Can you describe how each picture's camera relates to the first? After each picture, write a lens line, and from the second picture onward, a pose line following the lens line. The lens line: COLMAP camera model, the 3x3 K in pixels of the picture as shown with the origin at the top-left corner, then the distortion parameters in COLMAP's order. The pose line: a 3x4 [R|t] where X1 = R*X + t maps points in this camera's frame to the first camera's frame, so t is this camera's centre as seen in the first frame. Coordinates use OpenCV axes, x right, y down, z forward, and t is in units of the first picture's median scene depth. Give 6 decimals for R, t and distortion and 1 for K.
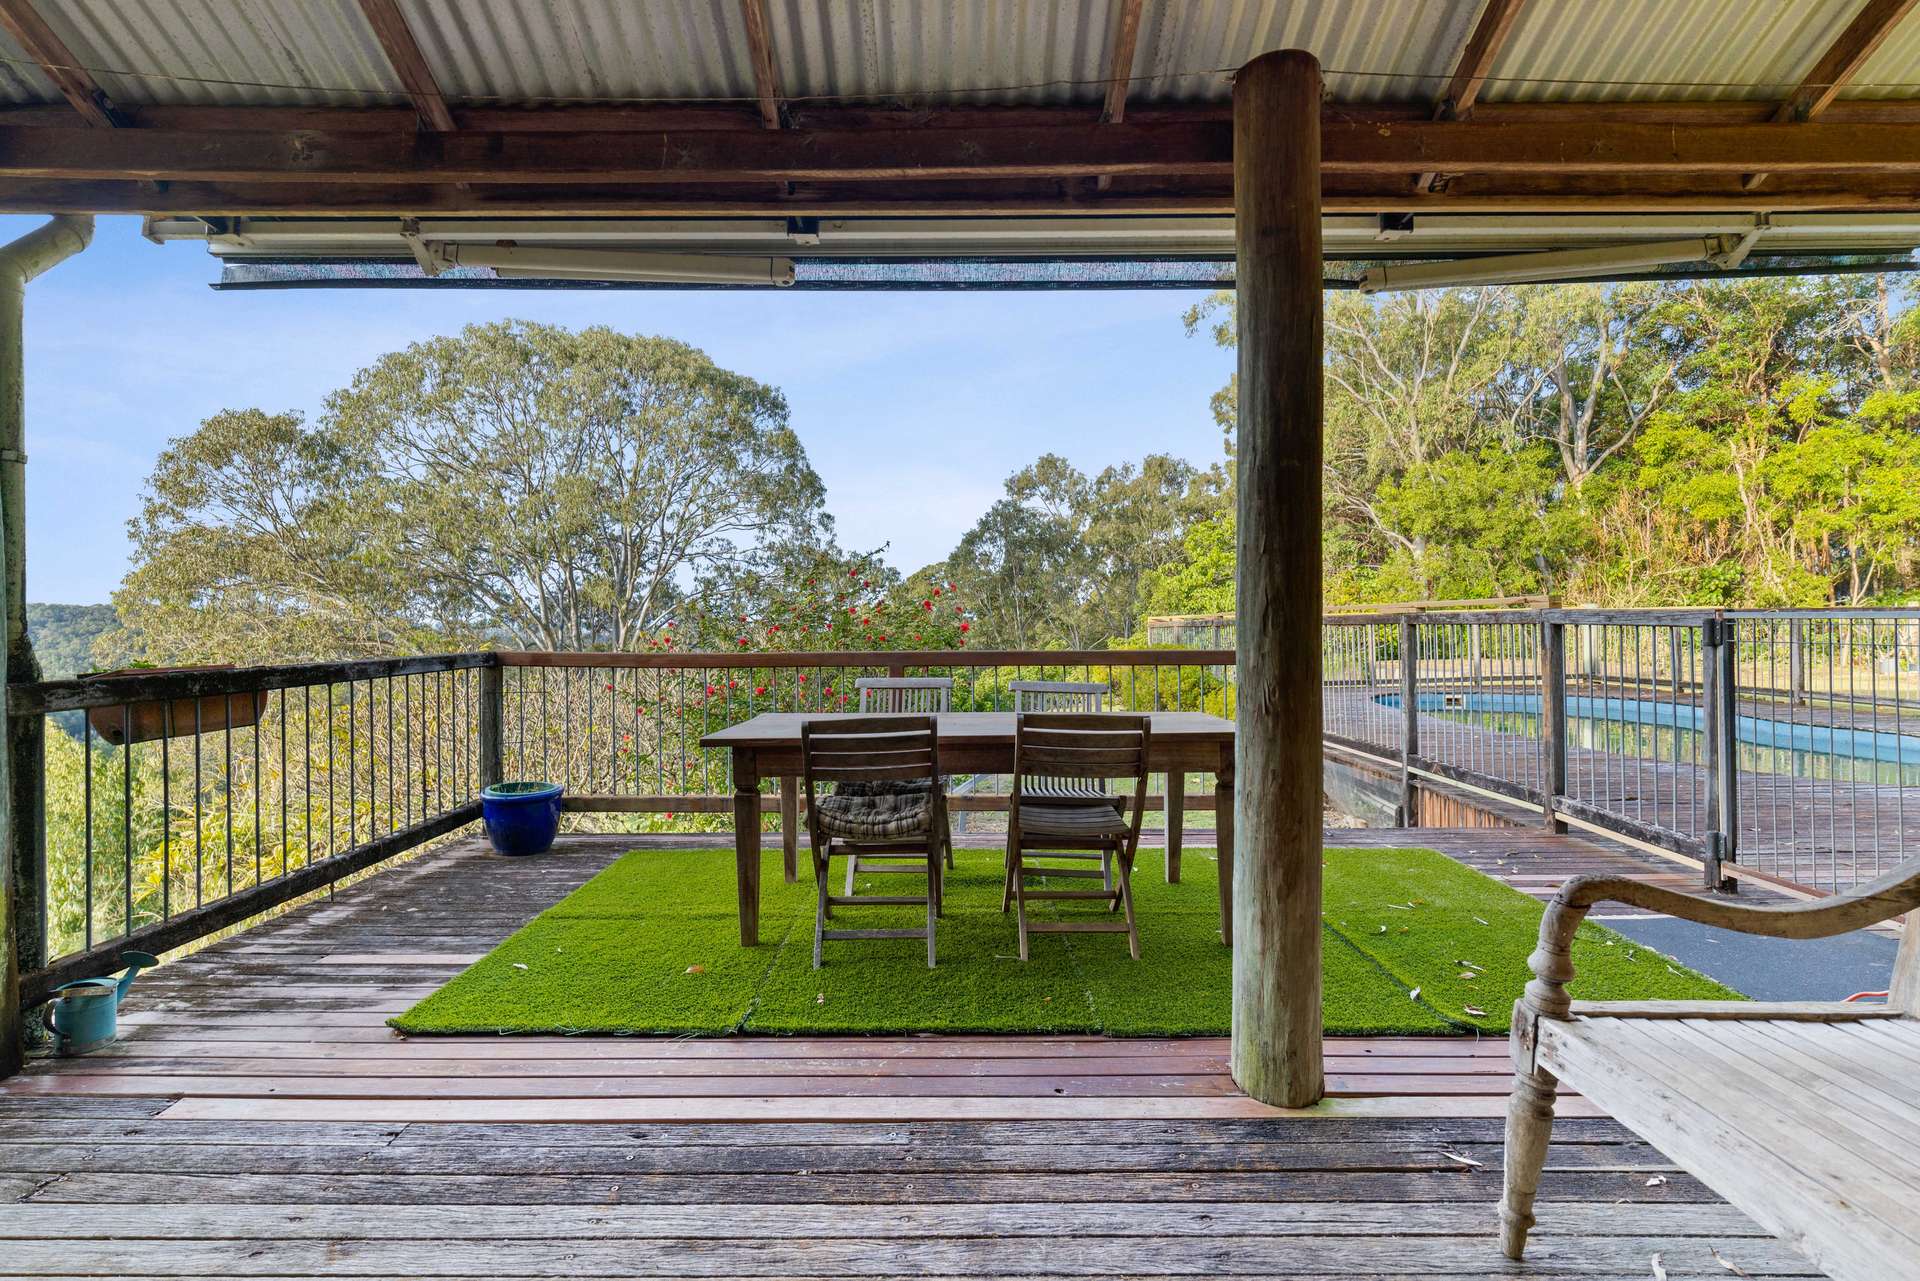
lens RADIAL K [[872.3, 0, 955.7], [0, 872.3, 631.4], [0, 0, 1]] dist [0.025530, -0.015366]
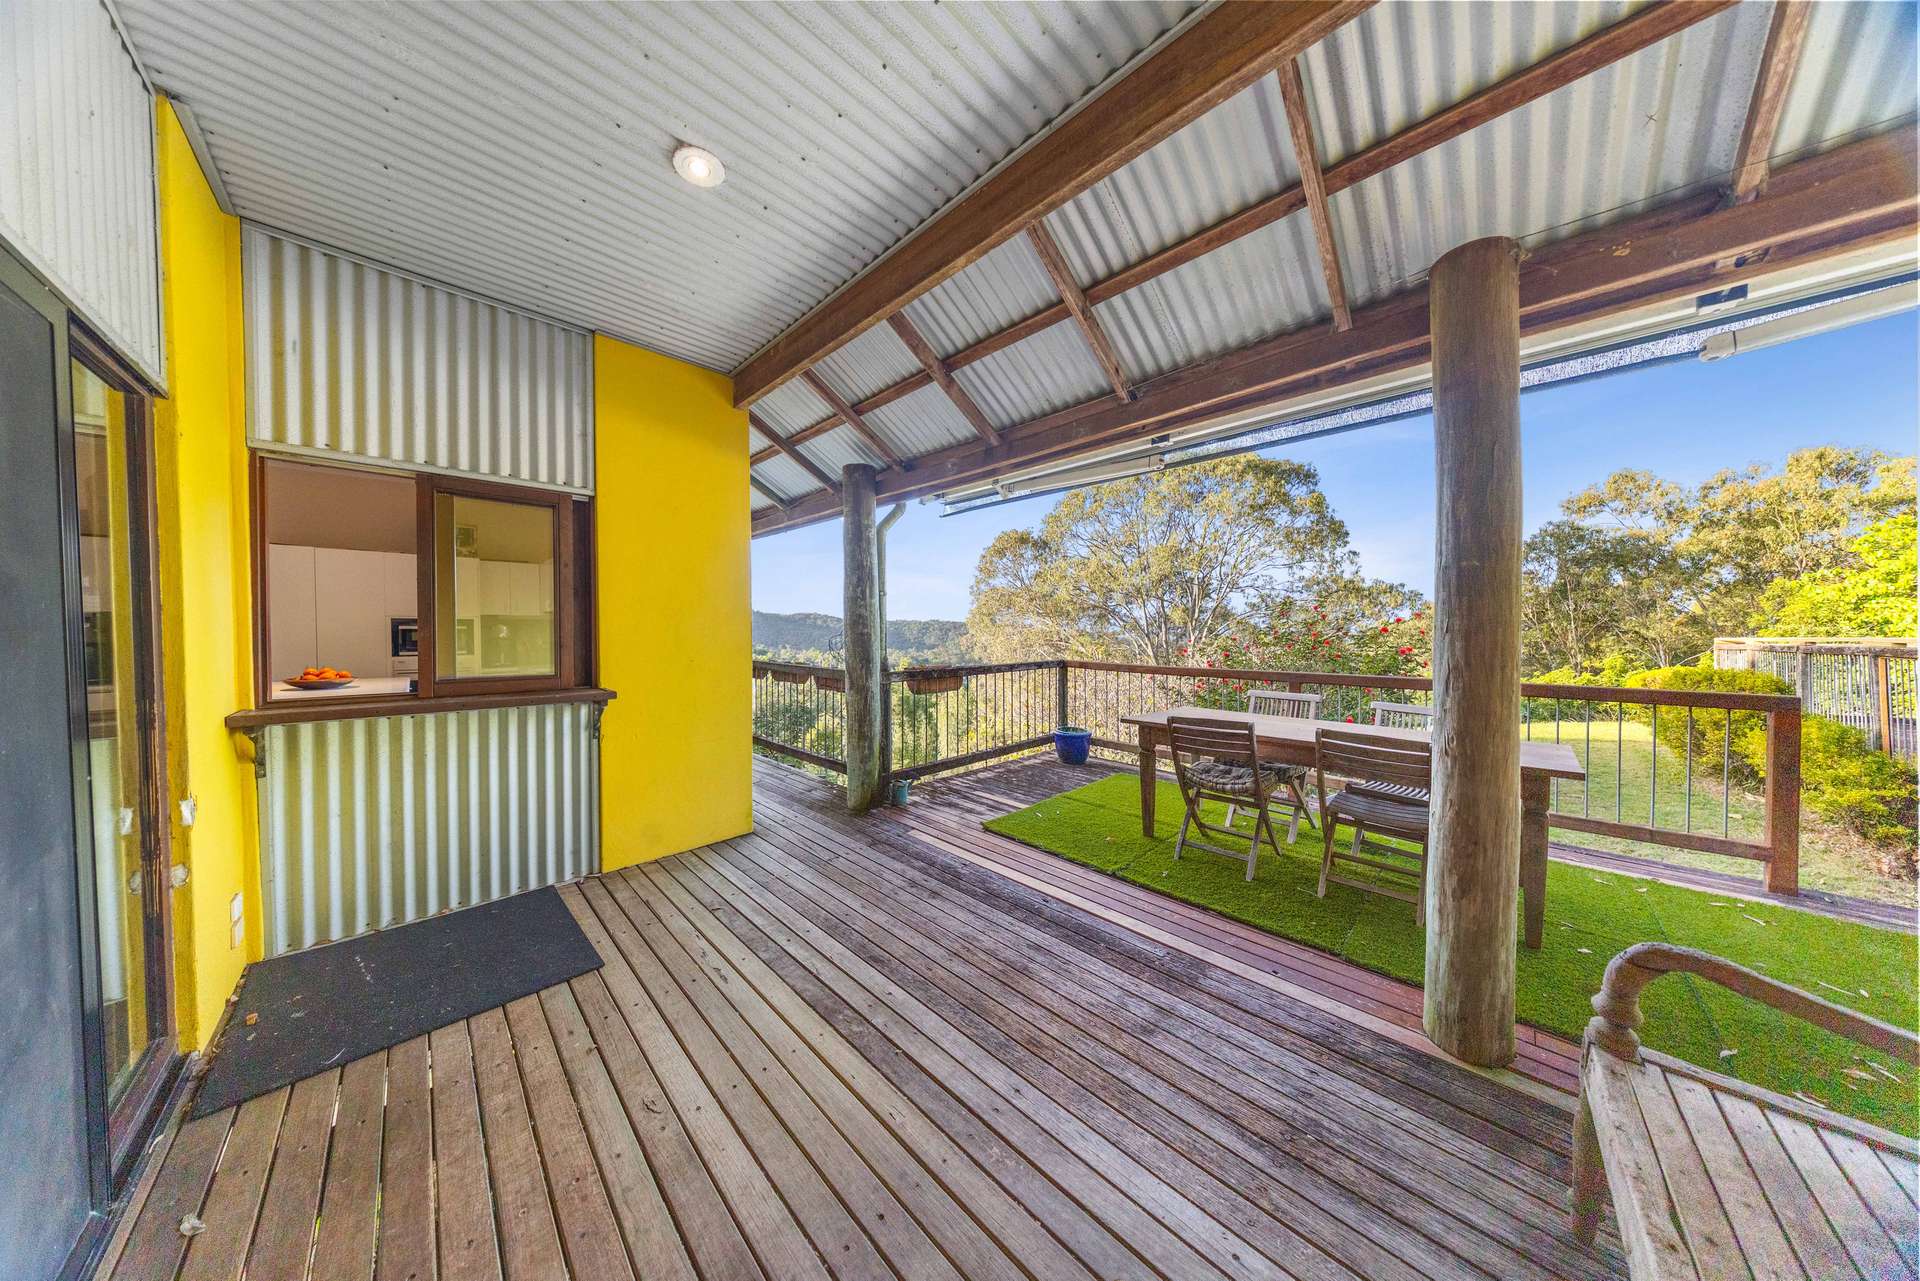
lens RADIAL K [[546.9, 0, 960.0], [0, 546.9, 640.5], [0, 0, 1]] dist [0.000670, -0.000003]
pose [[0.707125, 0.019011, -0.706833, 0.300989], [-0.012605, 0.999819, 0.014281, -0.058120], [0.706976, -0.001189, 0.707236, -0.069252]]
